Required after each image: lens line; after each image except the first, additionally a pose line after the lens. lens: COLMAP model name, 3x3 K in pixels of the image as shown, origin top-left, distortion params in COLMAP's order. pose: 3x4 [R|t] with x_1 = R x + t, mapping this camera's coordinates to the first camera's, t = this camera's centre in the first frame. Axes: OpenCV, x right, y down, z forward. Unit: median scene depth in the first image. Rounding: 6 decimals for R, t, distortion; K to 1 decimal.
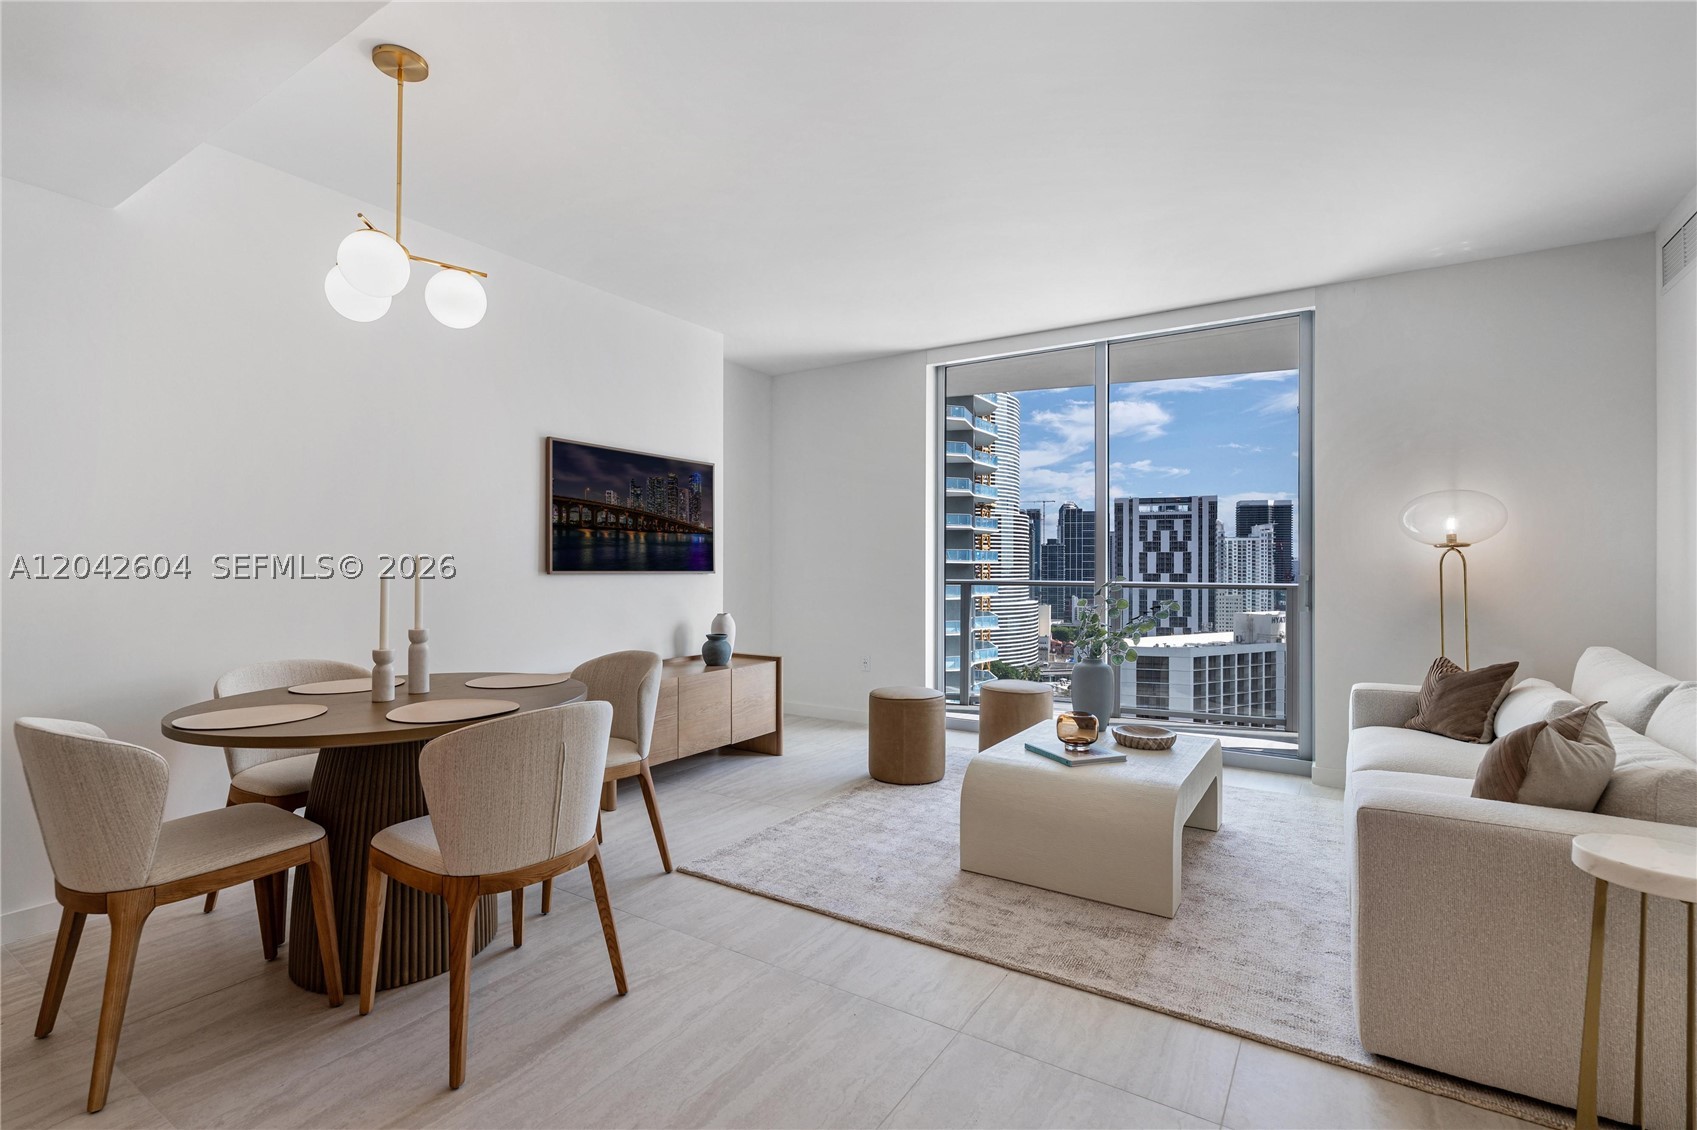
lens RADIAL K [[792.2, 0, 866.2], [0, 792.2, 564.0], [0, 0, 1]] dist [0.000547, 0.003834]
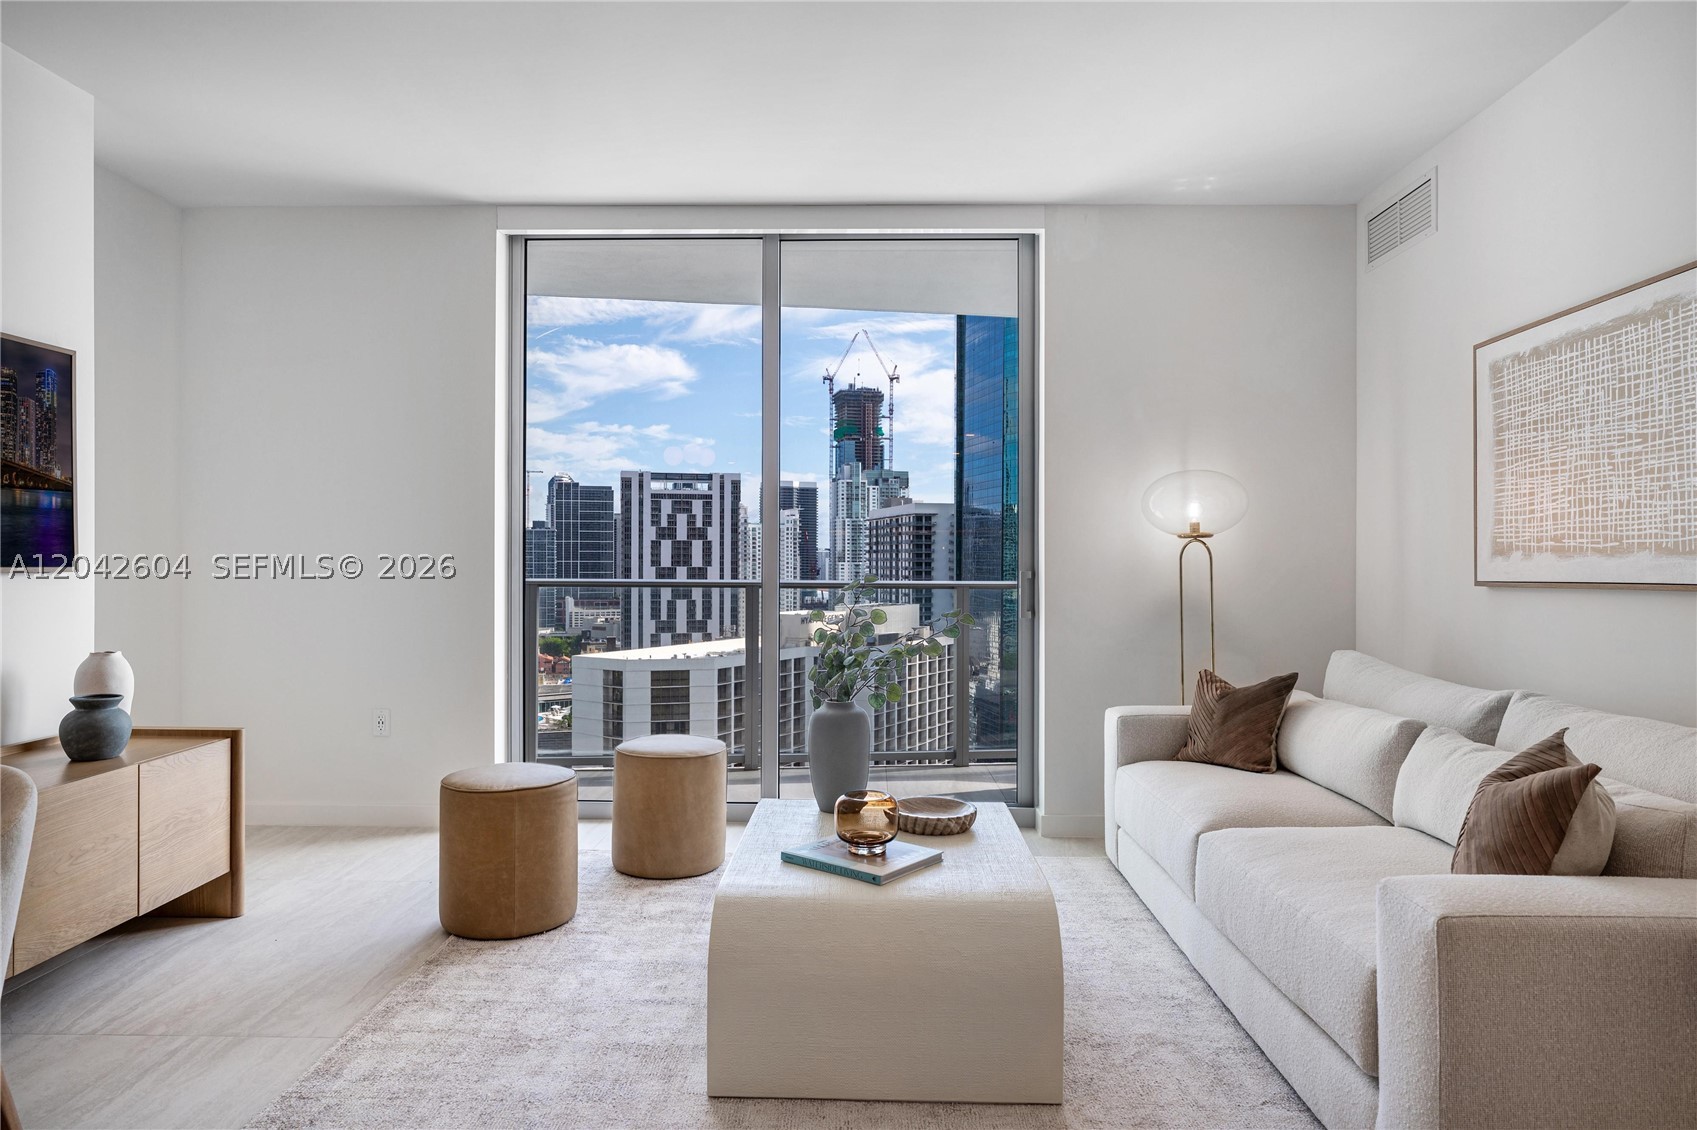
lens RADIAL K [[1027.6, 0, 866.9], [0, 1027.6, 561.0], [0, 0, 1]] dist [0.002160, 0.001030]
pose [[0.858810, 0.001511, 0.512292, -0.142869], [-0.004760, 0.999976, 0.005031, -0.000592], [-0.512272, -0.006759, 0.858797, 0.281186]]
